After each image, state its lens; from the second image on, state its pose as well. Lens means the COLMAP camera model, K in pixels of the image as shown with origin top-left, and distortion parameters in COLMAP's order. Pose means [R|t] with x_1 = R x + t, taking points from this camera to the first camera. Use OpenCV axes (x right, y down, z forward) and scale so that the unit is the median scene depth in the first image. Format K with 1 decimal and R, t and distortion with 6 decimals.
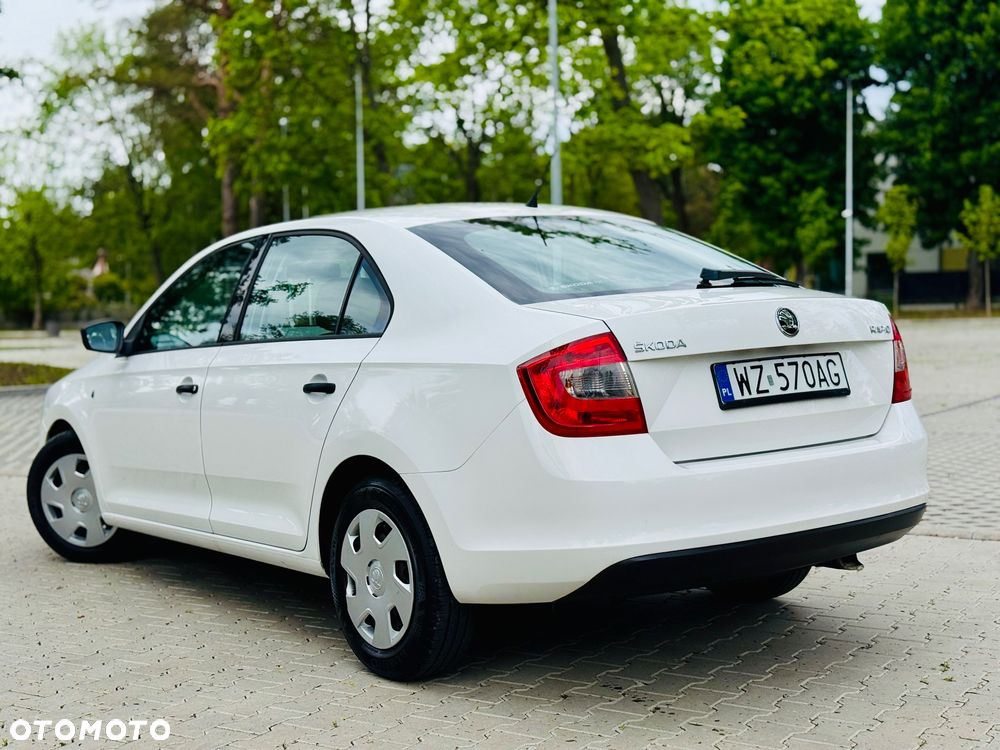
lens RADIAL K [[1476.9, 0, 500.0], [0, 1476.9, 375.0], [0, 0, 1]] dist [0.226835, -0.548559]
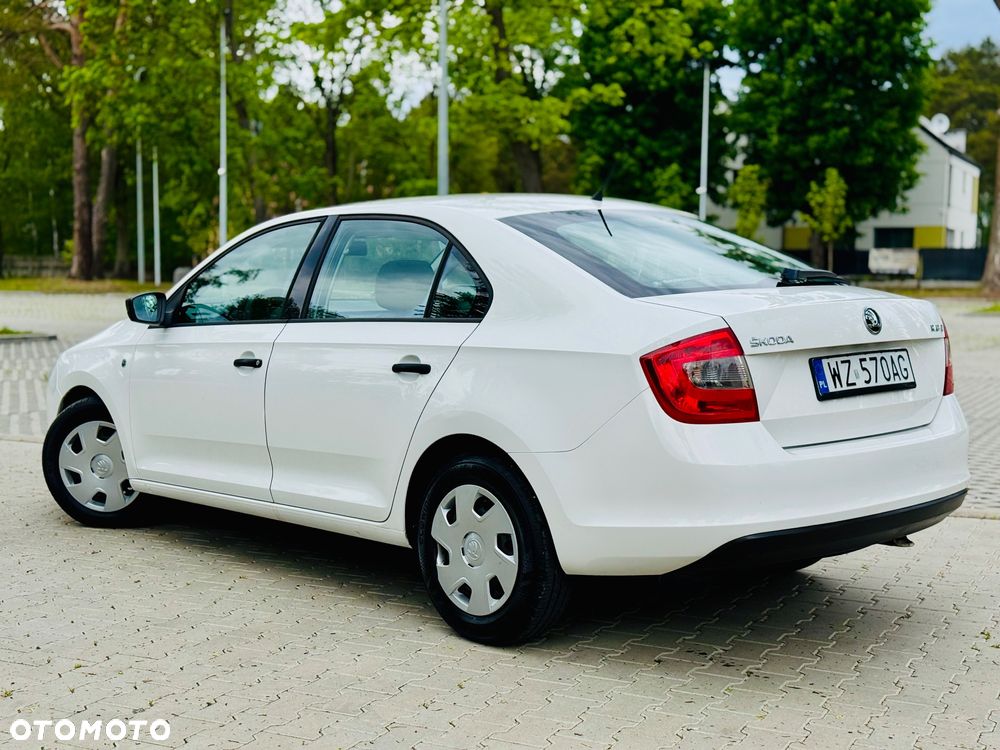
lens RADIAL K [[1476.9, 0, 500.0], [0, 1476.9, 375.0], [0, 0, 1]] dist [0.226835, -0.548559]
pose [[0.992941, 0.023583, 0.116239, -0.136044], [-0.026519, 0.999366, 0.023775, -0.009844], [-0.115605, -0.026690, 0.992937, -0.037490]]
